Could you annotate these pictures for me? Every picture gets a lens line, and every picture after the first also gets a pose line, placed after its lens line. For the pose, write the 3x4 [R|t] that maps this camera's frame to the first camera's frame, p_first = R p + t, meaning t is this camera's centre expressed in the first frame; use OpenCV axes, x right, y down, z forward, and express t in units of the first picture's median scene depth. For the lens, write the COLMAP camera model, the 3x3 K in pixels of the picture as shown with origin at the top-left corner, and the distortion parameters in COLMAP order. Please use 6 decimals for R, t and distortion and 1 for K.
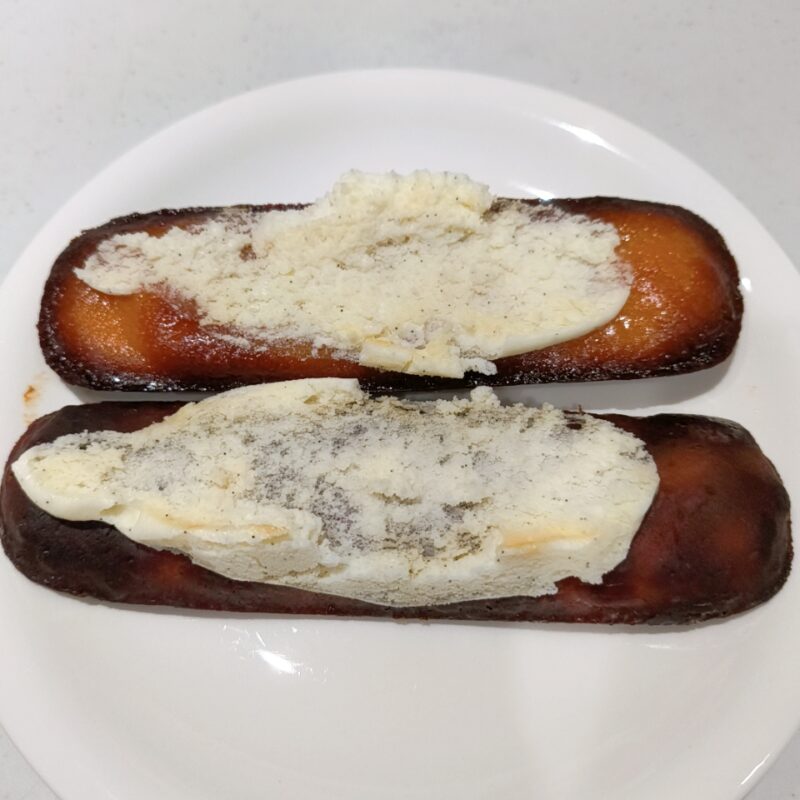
lens RADIAL K [[1023.4, 0, 400.0], [0, 1023.4, 400.0], [0, 0, 1]] dist [0.030787, 0.003999]
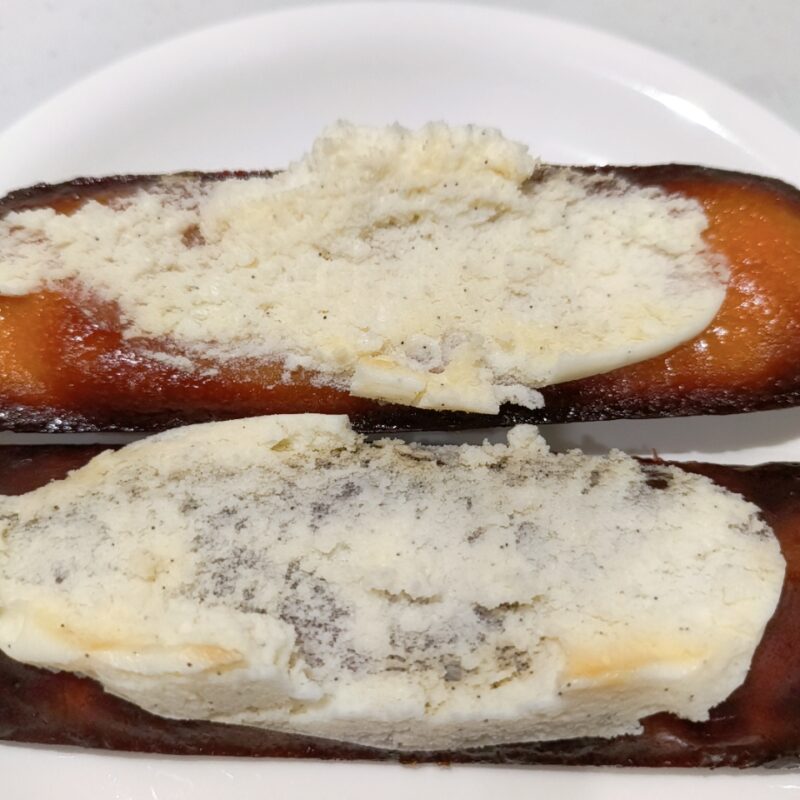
lens RADIAL K [[983.0, 0, 421.6], [0, 983.0, 400.7], [0, 0, 1]] dist [-0.025163, -0.038914]
pose [[0.999342, -0.001362, 0.036241, -0.015235], [0.001269, 0.999996, 0.002611, -0.032560], [-0.036244, -0.002564, 0.999340, 0.328375]]
